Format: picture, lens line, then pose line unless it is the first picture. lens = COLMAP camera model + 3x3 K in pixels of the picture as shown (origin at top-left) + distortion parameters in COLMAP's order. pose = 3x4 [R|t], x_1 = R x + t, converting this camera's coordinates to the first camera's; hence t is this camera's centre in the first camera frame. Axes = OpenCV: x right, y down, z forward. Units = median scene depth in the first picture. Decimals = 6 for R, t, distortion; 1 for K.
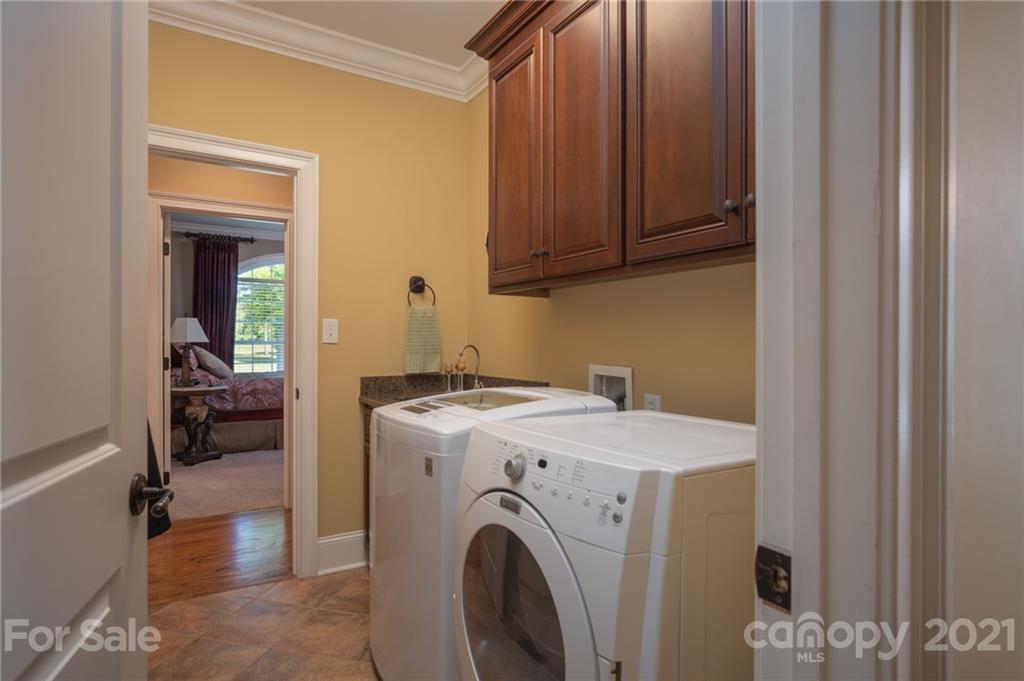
lens RADIAL K [[547.5, 0, 507.5], [0, 547.5, 342.3], [0, 0, 1]] dist [-0.015935, 0.005929]
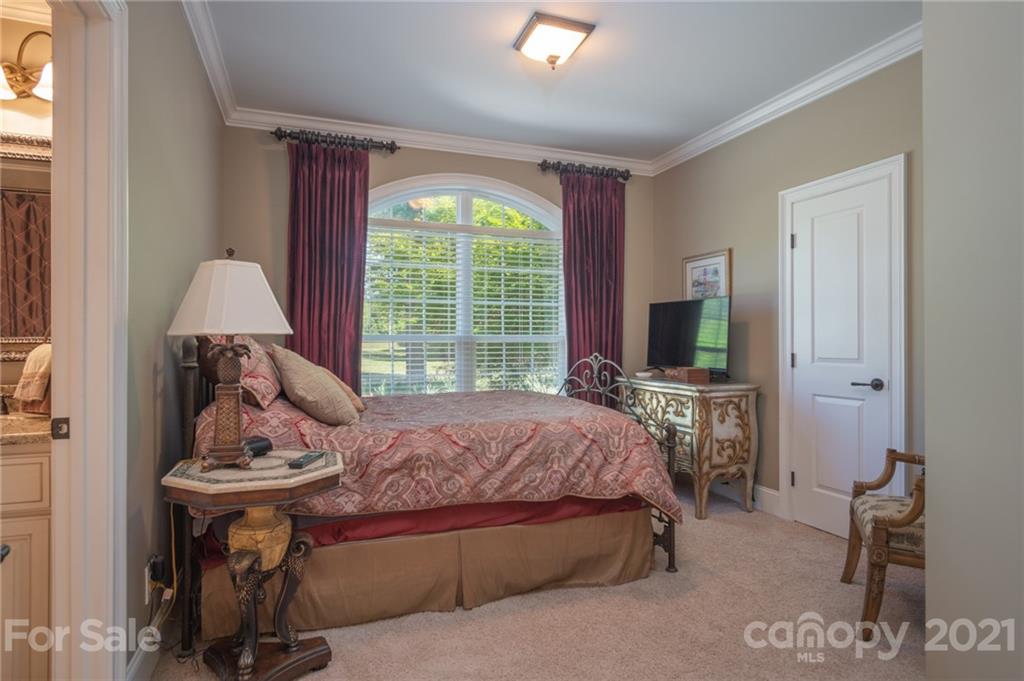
lens RADIAL K [[547.5, 0, 514.1], [0, 547.5, 341.5], [0, 0, 1]] dist [-0.015935, 0.005929]
pose [[0.981538, 0.000542, -0.191269, -0.315635], [0.000050, 0.999995, 0.003090, 0.002609], [0.191269, -0.003042, 0.981533, 0.629838]]
